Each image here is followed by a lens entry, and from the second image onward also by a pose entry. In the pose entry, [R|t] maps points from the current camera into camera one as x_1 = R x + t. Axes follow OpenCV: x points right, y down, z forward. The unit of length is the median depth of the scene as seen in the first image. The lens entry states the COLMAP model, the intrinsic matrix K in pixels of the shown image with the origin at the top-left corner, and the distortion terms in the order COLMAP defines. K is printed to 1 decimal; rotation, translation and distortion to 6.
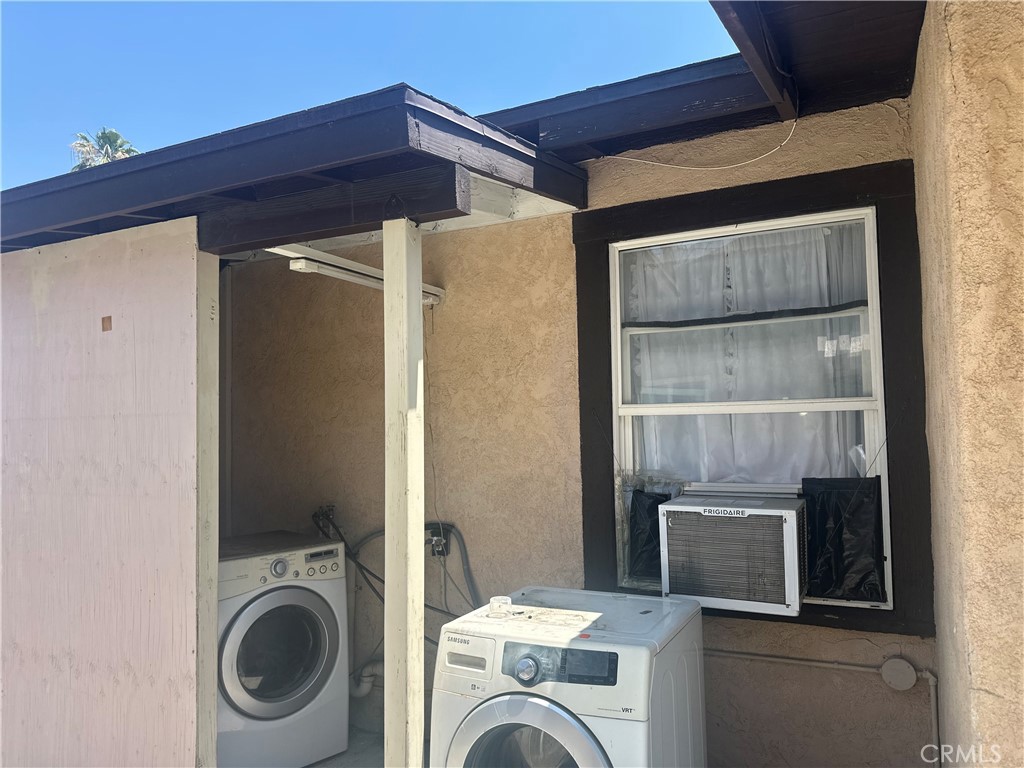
lens RADIAL K [[719.3, 0, 512.5], [0, 719.3, 402.1], [0, 0, 1]] dist [0.042040, -0.057149]
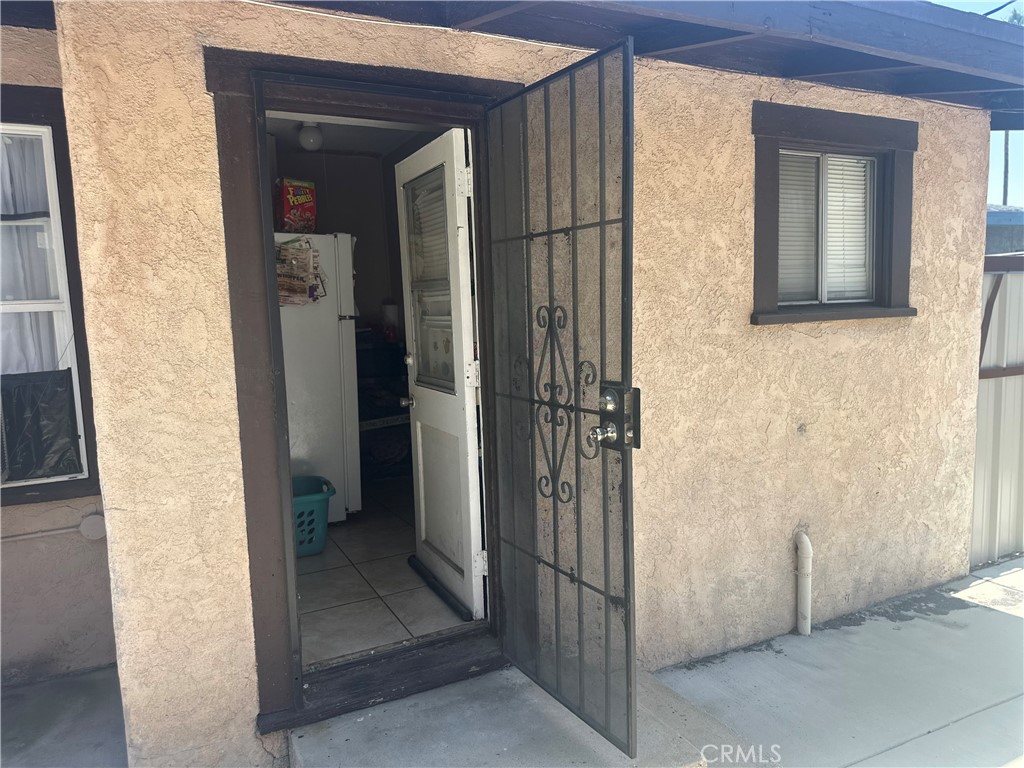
lens RADIAL K [[732.1, 0, 509.3], [0, 732.1, 389.9], [0, 0, 1]] dist [0.034044, -0.038705]
pose [[0.605737, -0.096252, 0.789821, -0.006218], [-0.004228, 0.992253, 0.124164, -0.013265], [-0.795653, -0.078550, 0.600638, -0.276431]]
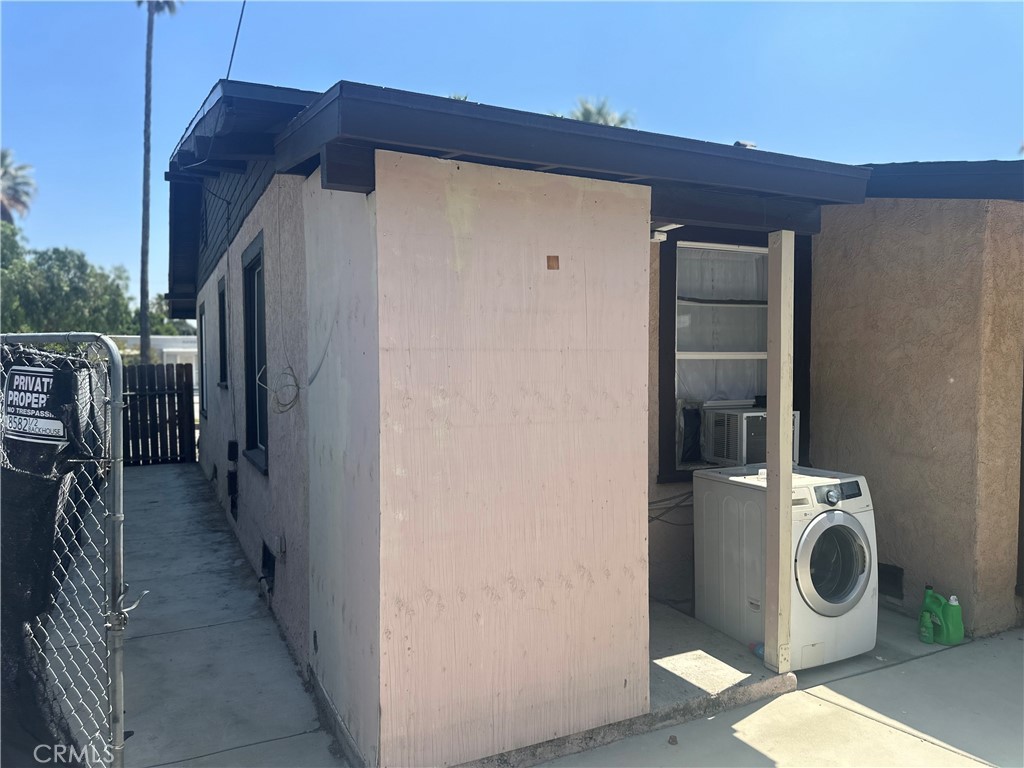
lens RADIAL K [[732.1, 0, 509.3], [0, 732.1, 389.9], [0, 0, 1]] dist [0.034044, -0.038705]
pose [[0.618131, -0.012192, 0.785980, -1.512094], [-0.036358, 0.998366, 0.044080, 0.035024], [-0.785234, -0.055824, 0.616678, 0.392358]]
